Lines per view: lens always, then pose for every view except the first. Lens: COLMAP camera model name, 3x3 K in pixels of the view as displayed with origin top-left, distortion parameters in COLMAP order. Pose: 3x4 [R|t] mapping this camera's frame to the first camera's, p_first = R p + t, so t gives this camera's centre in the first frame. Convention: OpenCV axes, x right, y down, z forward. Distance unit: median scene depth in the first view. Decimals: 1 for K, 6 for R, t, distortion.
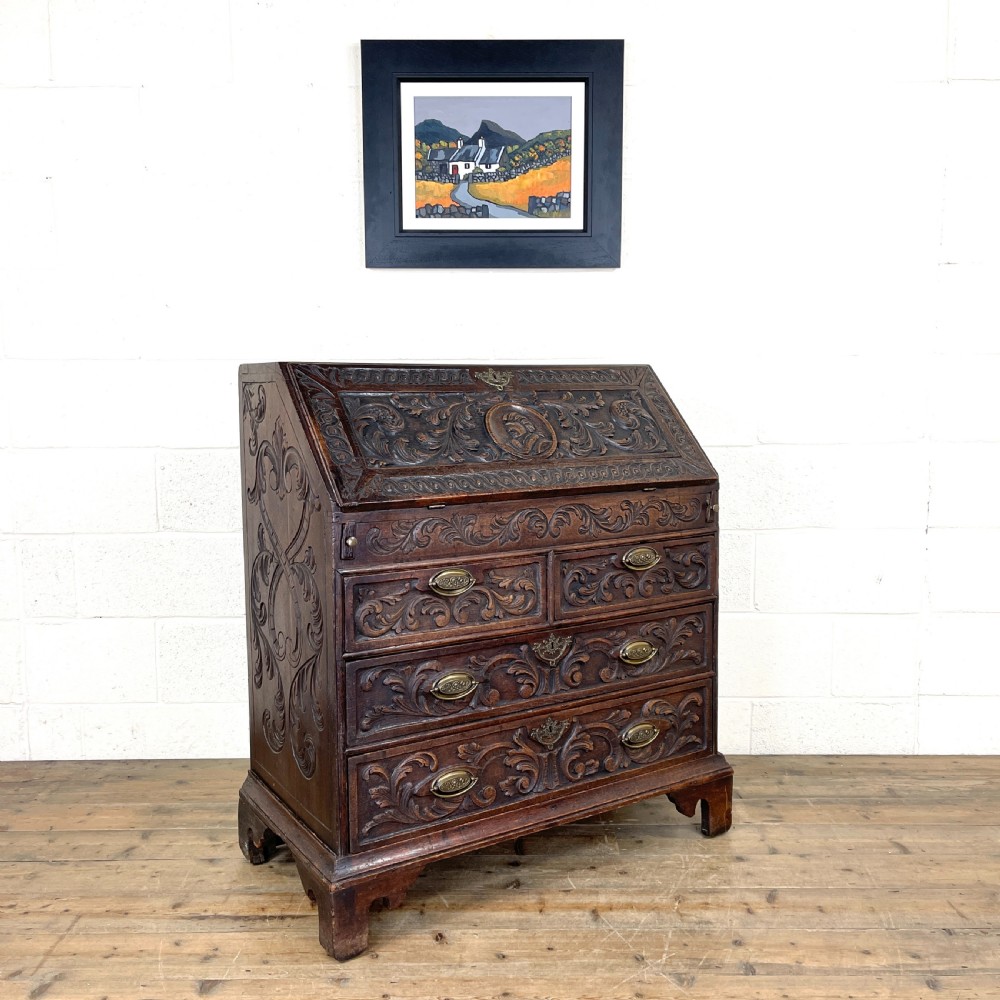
lens RADIAL K [[1008.1, 0, 503.3], [0, 1008.1, 500.2], [0, 0, 1]] dist [0.087381, -0.117657]
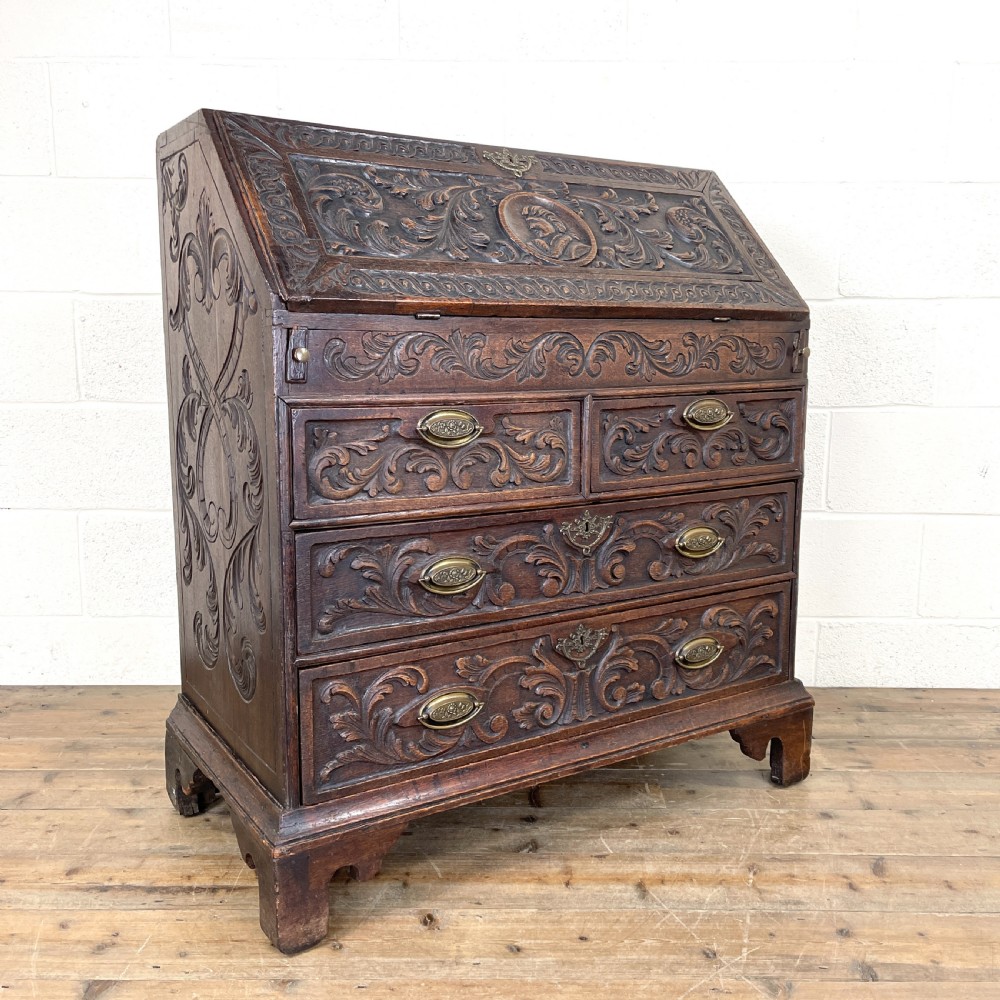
lens RADIAL K [[1008.1, 0, 503.3], [0, 1008.1, 500.2], [0, 0, 1]] dist [0.087381, -0.117657]
pose [[0.999938, 0.010587, 0.003562, -0.014775], [-0.010746, 0.998792, 0.047941, 0.092226], [-0.003050, -0.047976, 0.998844, 0.279932]]
